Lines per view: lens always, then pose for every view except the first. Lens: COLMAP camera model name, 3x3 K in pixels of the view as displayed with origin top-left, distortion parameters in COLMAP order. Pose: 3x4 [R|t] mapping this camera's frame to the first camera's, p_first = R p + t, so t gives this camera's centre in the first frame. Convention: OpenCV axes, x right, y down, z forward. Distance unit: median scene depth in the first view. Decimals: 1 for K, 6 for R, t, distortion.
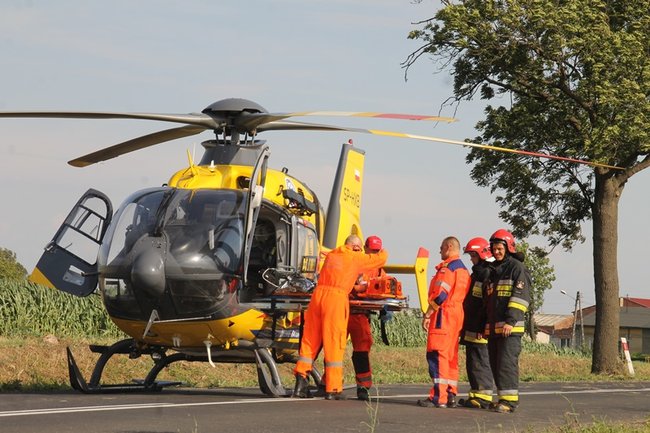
lens RADIAL K [[2272.7, 0, 310.6], [0, 2272.7, 215.4], [0, 0, 1]] dist [1.085788, 0.000000]
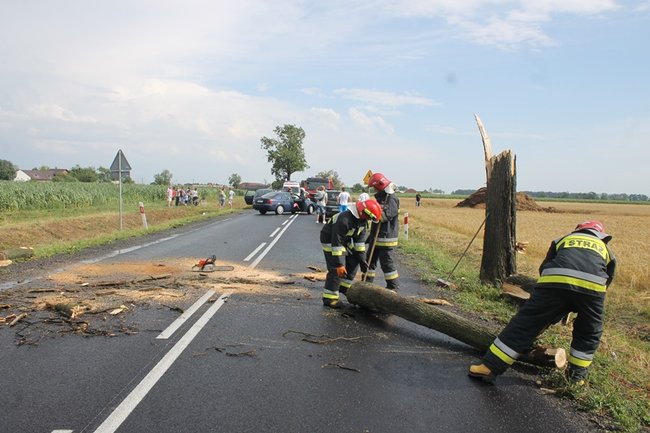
lens RADIAL K [[544.5, 0, 319.2], [0, 544.5, 213.5], [0, 0, 1]] dist [-0.134366, 0.109708]
pose [[0.951973, -0.019480, 0.305562, -0.329000], [-0.013443, 0.994352, 0.105273, -0.076703], [-0.305887, -0.104325, 0.946335, -0.744201]]
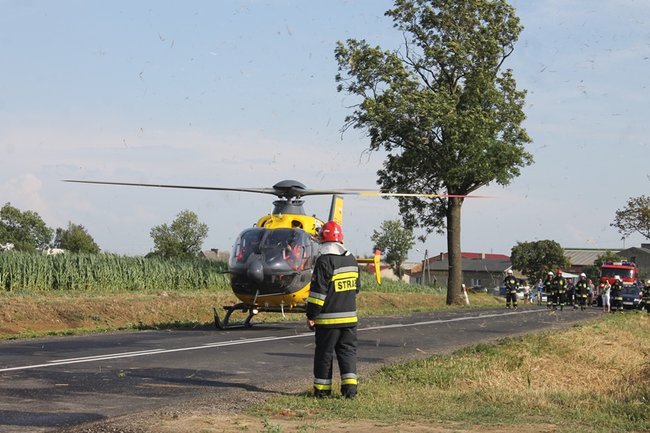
lens RADIAL K [[1573.8, 0, 321.7], [0, 1573.8, 211.6], [0, 0, 1]] dist [0.078643, 0.000000]
pose [[0.997878, -0.007451, 0.064683, -0.053960], [0.006089, 0.999756, 0.021238, -0.030413], [-0.064825, -0.020799, 0.997680, -0.210383]]
